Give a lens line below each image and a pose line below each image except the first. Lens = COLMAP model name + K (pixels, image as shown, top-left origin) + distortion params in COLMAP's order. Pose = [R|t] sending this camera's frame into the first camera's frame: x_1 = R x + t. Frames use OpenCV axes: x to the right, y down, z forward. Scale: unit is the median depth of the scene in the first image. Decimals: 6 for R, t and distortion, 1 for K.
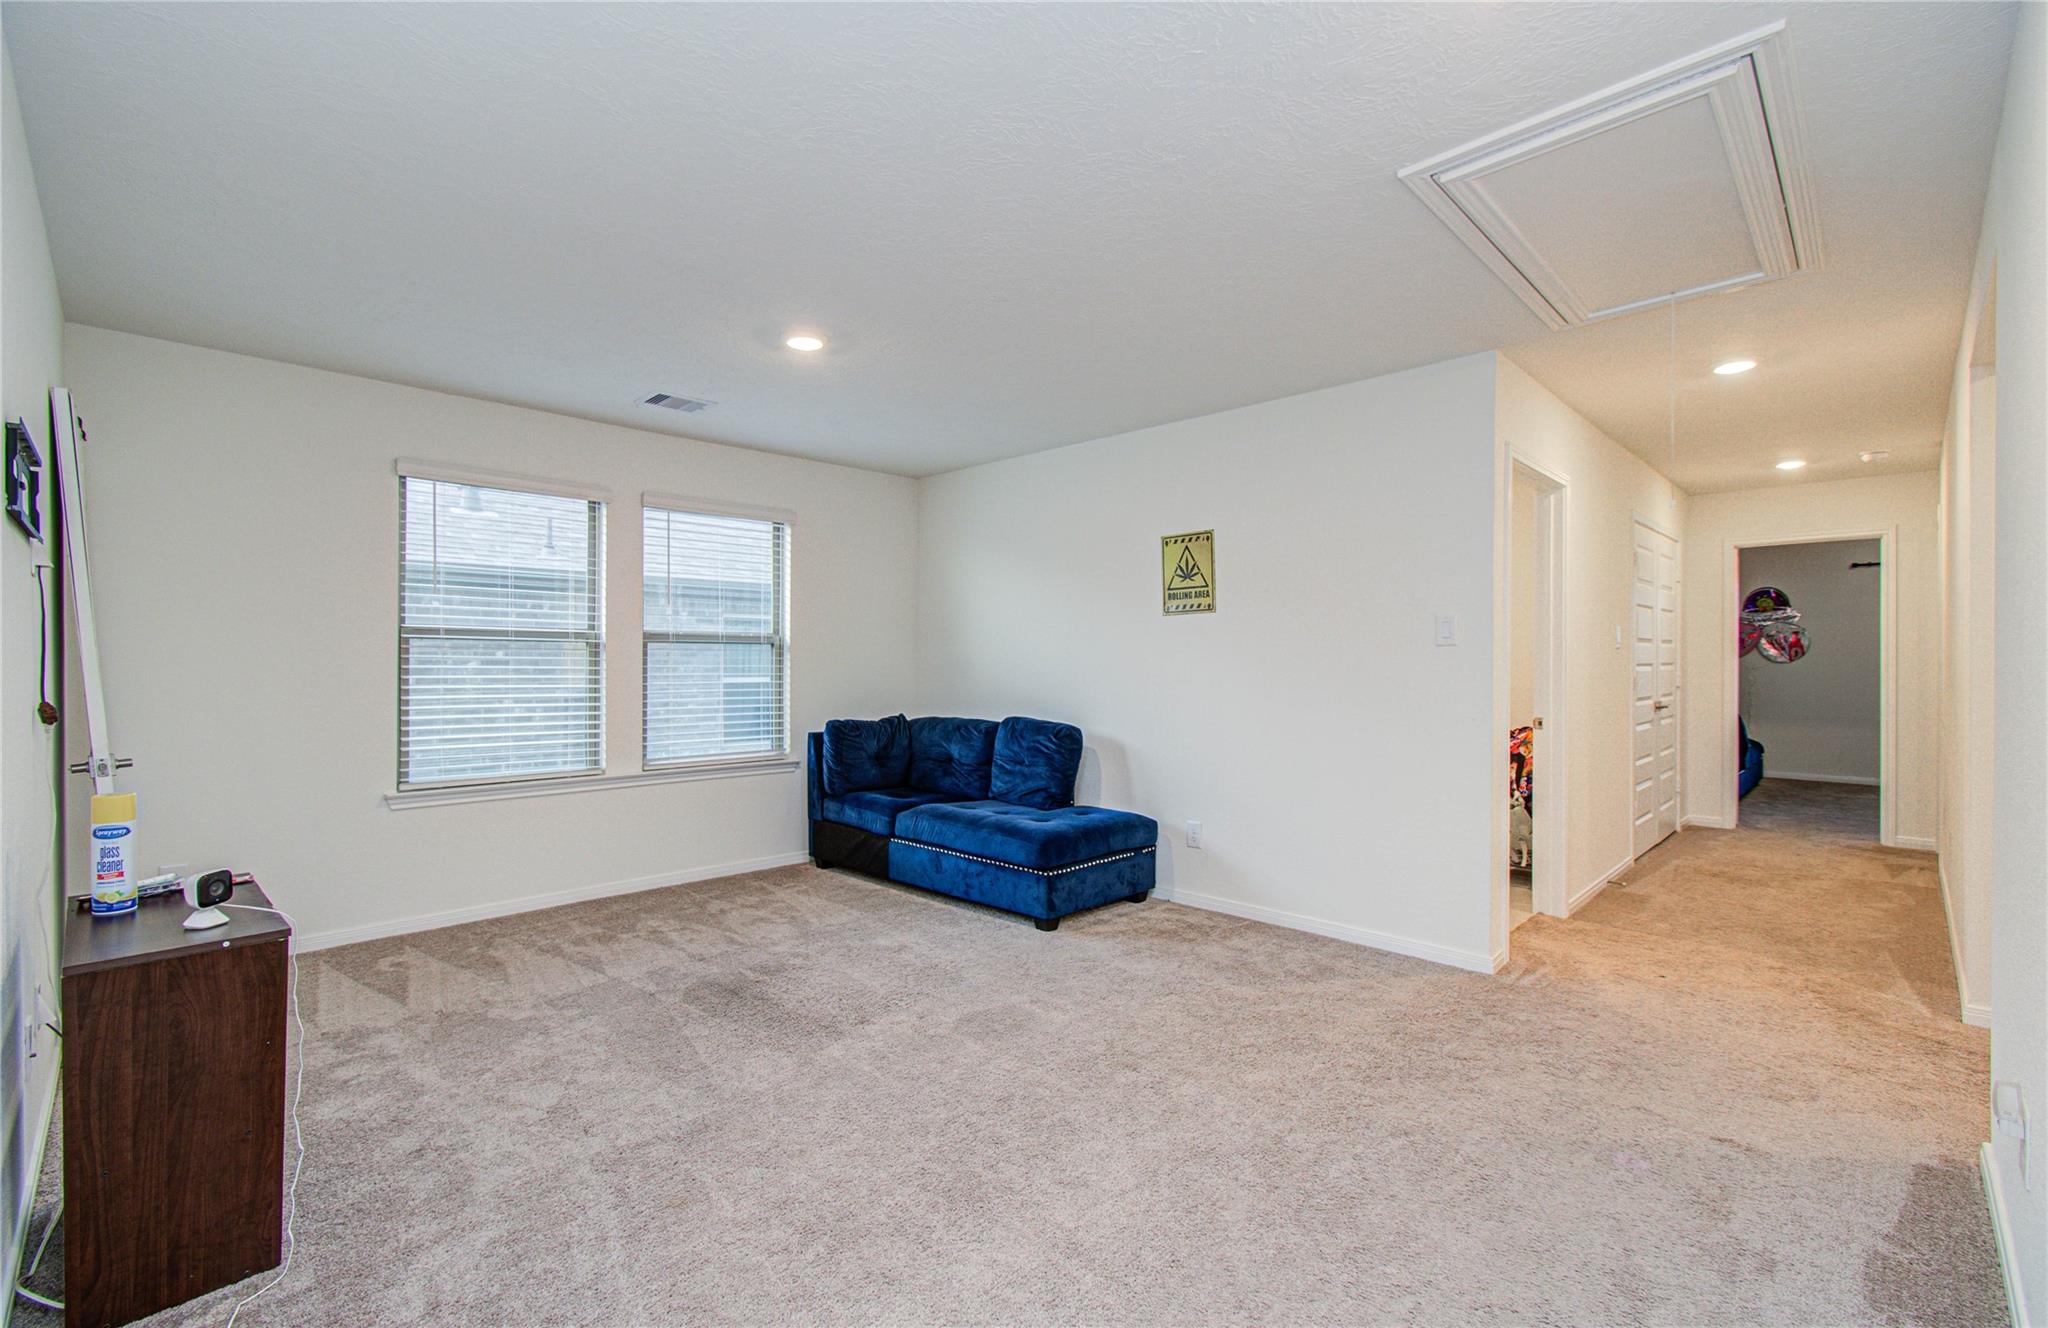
lens RADIAL K [[889.0, 0, 1026.2], [0, 889.0, 671.8], [0, 0, 1]] dist [0.002573, -0.001705]
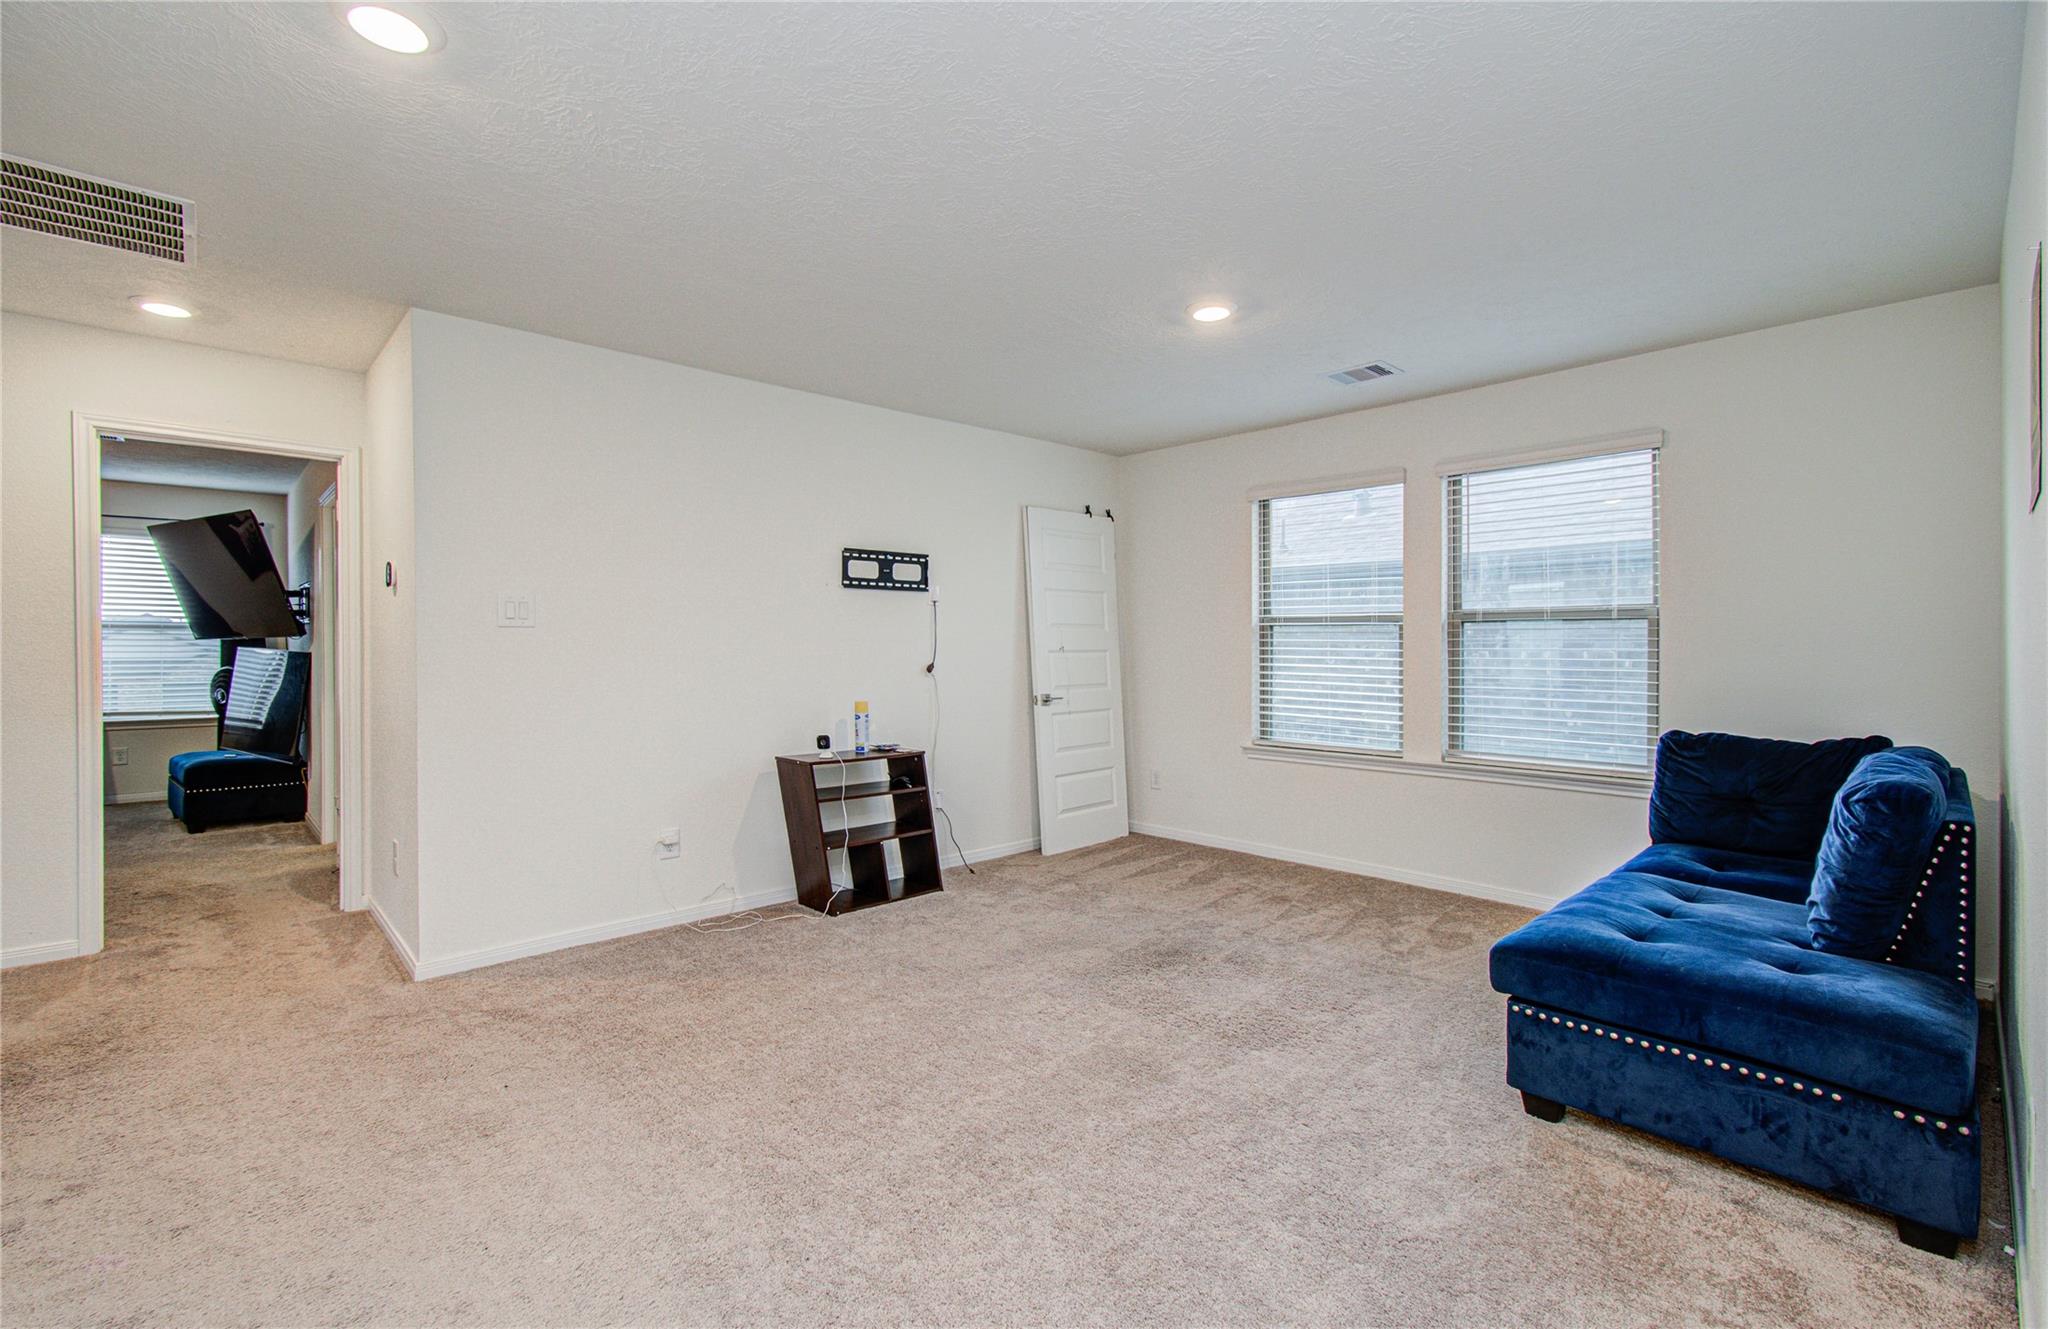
lens RADIAL K [[889.0, 0, 1014.7], [0, 889.0, 641.2], [0, 0, 1]] dist [0.002573, -0.001705]
pose [[-0.032388, -0.008675, -0.999438, 0.520588], [-0.009188, 0.999923, -0.008382, -0.002191], [0.999433, 0.008911, -0.032465, 0.589912]]
